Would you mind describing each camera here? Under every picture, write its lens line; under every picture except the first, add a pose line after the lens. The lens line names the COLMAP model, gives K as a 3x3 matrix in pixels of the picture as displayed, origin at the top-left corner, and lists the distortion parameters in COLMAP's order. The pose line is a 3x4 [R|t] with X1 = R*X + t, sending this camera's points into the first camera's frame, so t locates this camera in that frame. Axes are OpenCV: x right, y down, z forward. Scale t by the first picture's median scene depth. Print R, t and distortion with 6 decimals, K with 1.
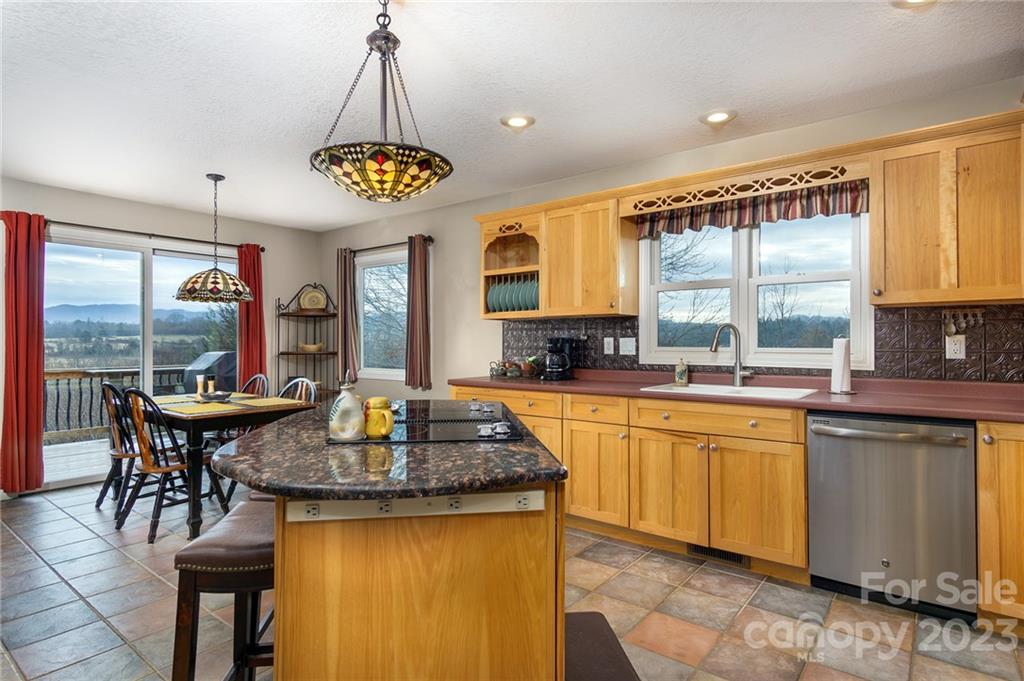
lens RADIAL K [[541.8, 0, 514.2], [0, 541.8, 341.6], [0, 0, 1]] dist [0.003437, -0.000872]
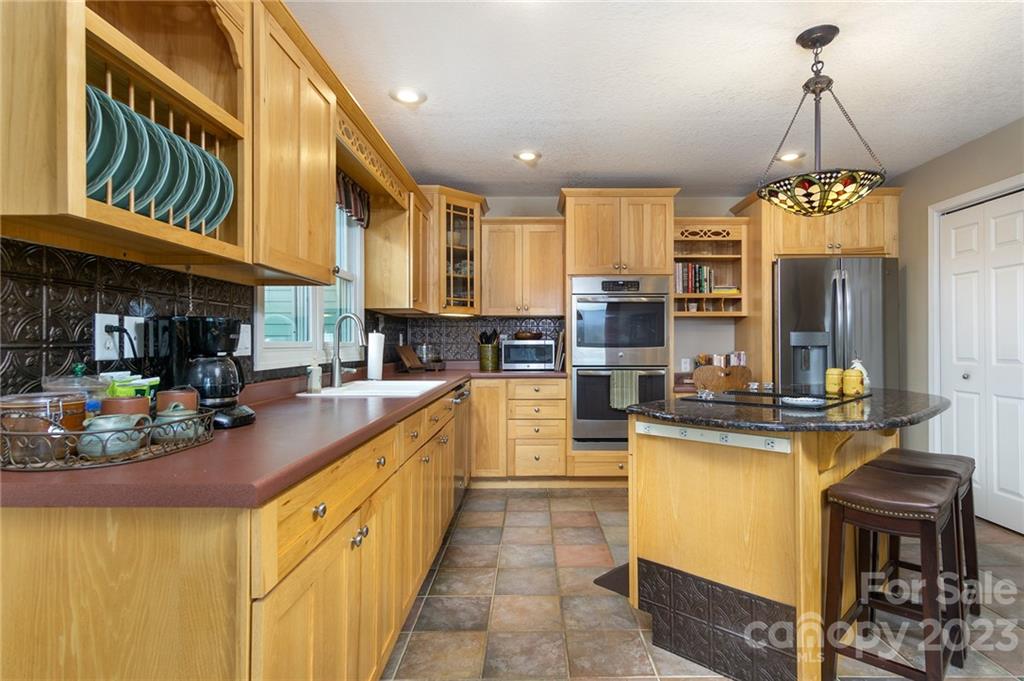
lens RADIAL K [[538.4, 0, 532.1], [0, 538.4, 338.4], [0, 0, 1]] dist [-0.000190, -0.000428]
pose [[-0.616760, 0.004920, 0.787136, -0.441319], [-0.003137, 0.999957, -0.008709, 0.012474], [-0.787145, -0.007841, -0.616718, 1.253595]]
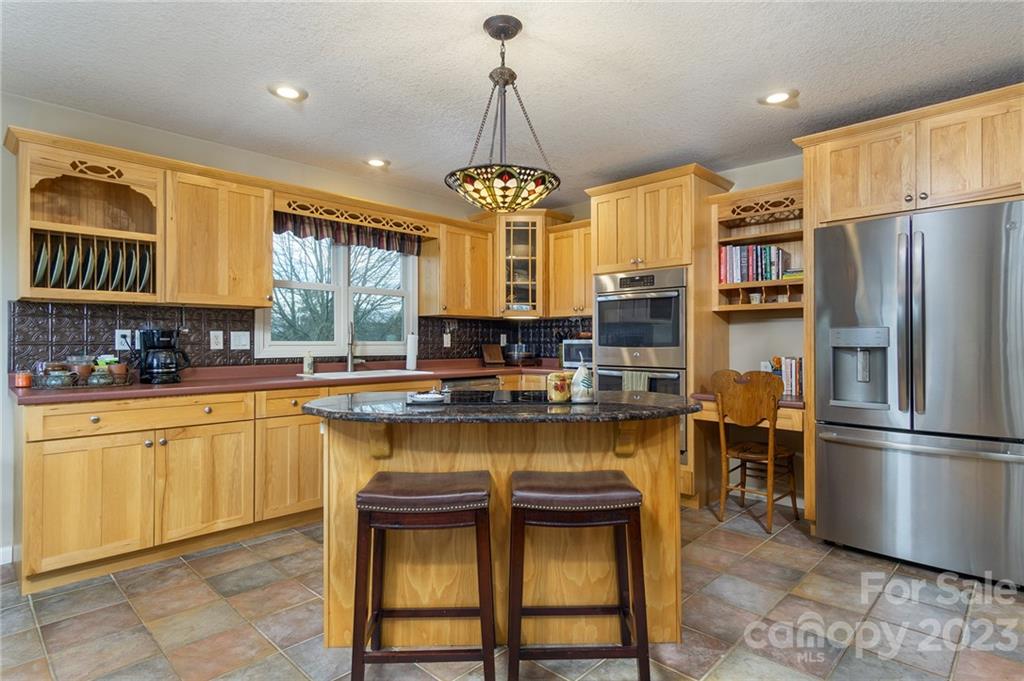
lens RADIAL K [[541.8, 0, 514.2], [0, 541.8, 341.6], [0, 0, 1]] dist [0.003437, -0.000872]
pose [[0.107043, -0.001240, 0.994254, -0.782074], [-0.002580, 0.999996, 0.001525, 0.008925], [-0.994251, -0.002729, 0.107039, 0.476479]]
